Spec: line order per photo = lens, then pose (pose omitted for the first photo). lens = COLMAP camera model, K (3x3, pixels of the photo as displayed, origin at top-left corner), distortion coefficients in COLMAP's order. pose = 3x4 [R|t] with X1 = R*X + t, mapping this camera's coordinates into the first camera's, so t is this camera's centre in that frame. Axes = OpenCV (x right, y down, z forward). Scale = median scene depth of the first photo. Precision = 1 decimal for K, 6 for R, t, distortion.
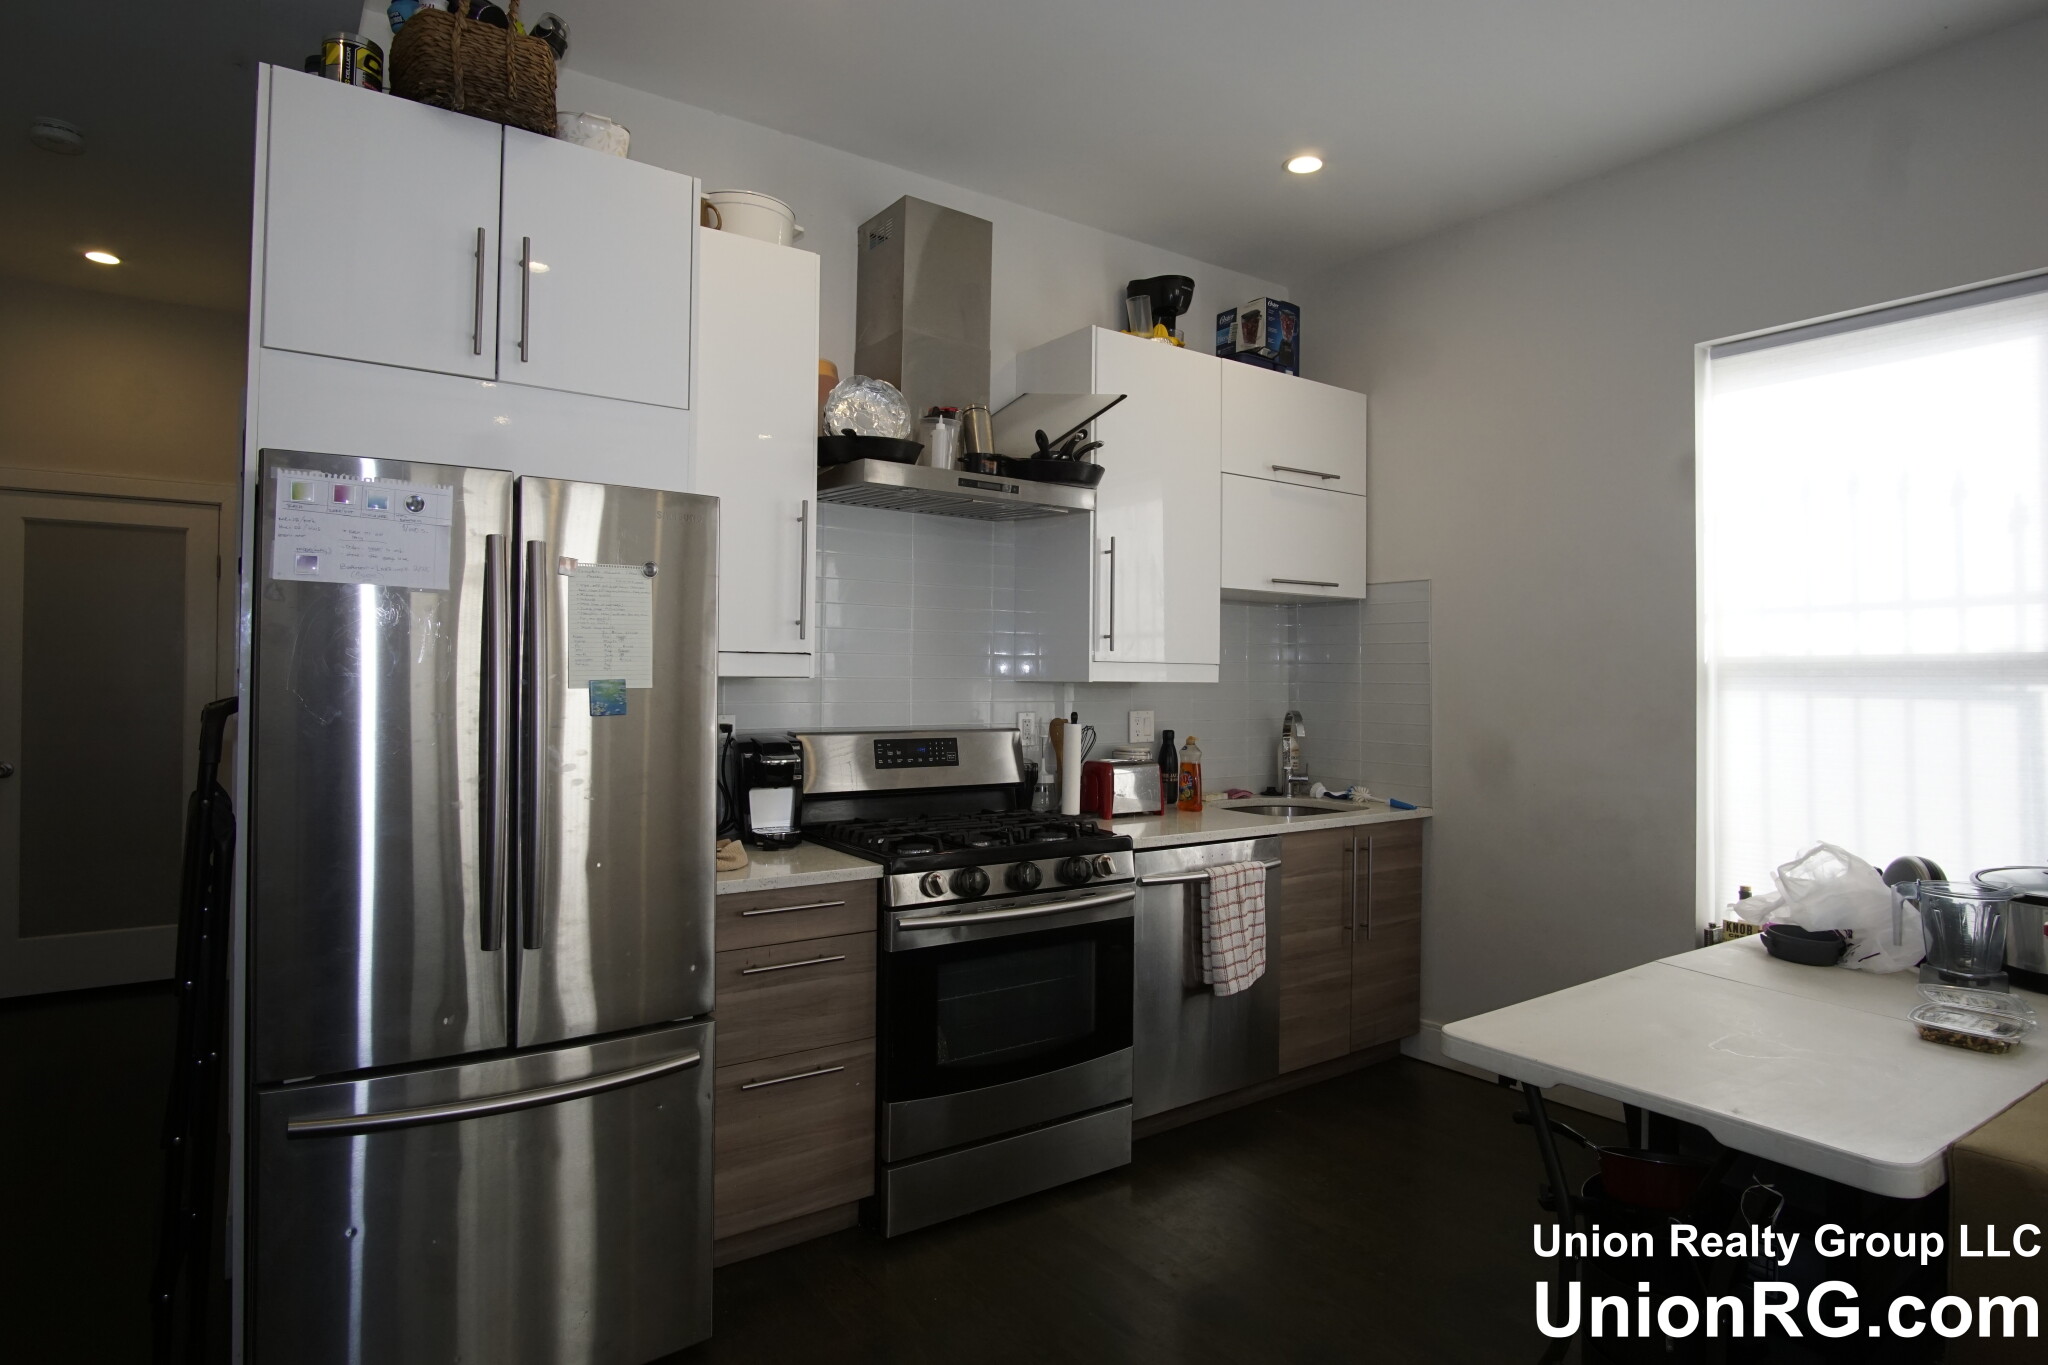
lens RADIAL K [[1100.3, 0, 1023.3], [0, 1100.3, 666.7], [0, 0, 1]] dist [-0.036246, 0.010039]
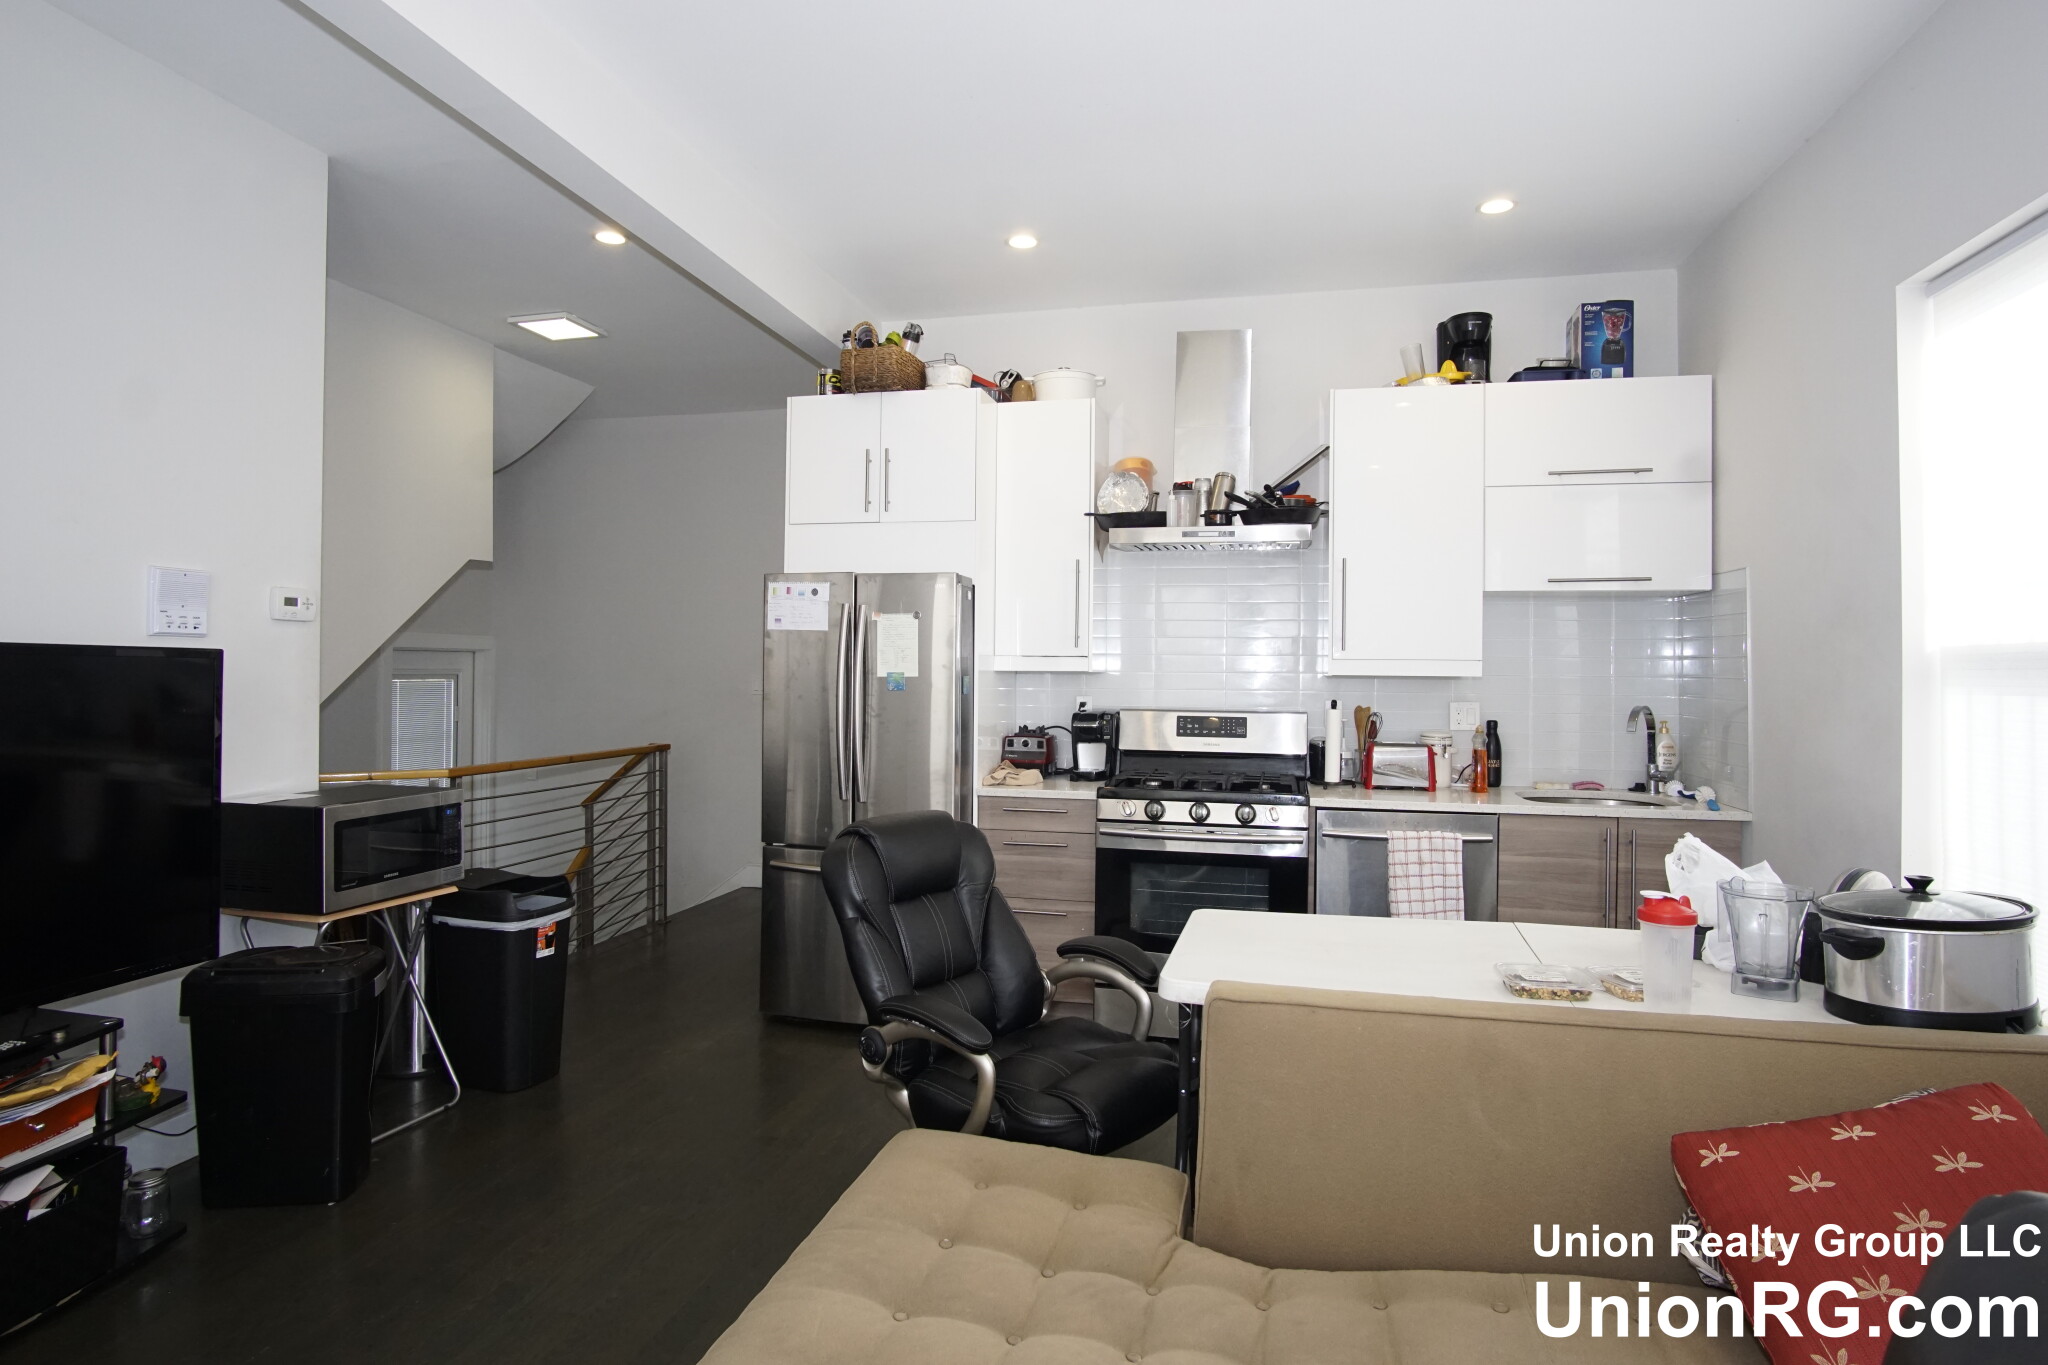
lens RADIAL K [[1100.3, 0, 1023.3], [0, 1100.3, 666.7], [0, 0, 1]] dist [-0.036246, 0.010039]
pose [[0.665206, -0.005052, -0.746643, 0.794263], [0.005626, 0.999983, -0.001754, 0.004198], [0.746639, -0.003034, 0.665223, -0.094189]]
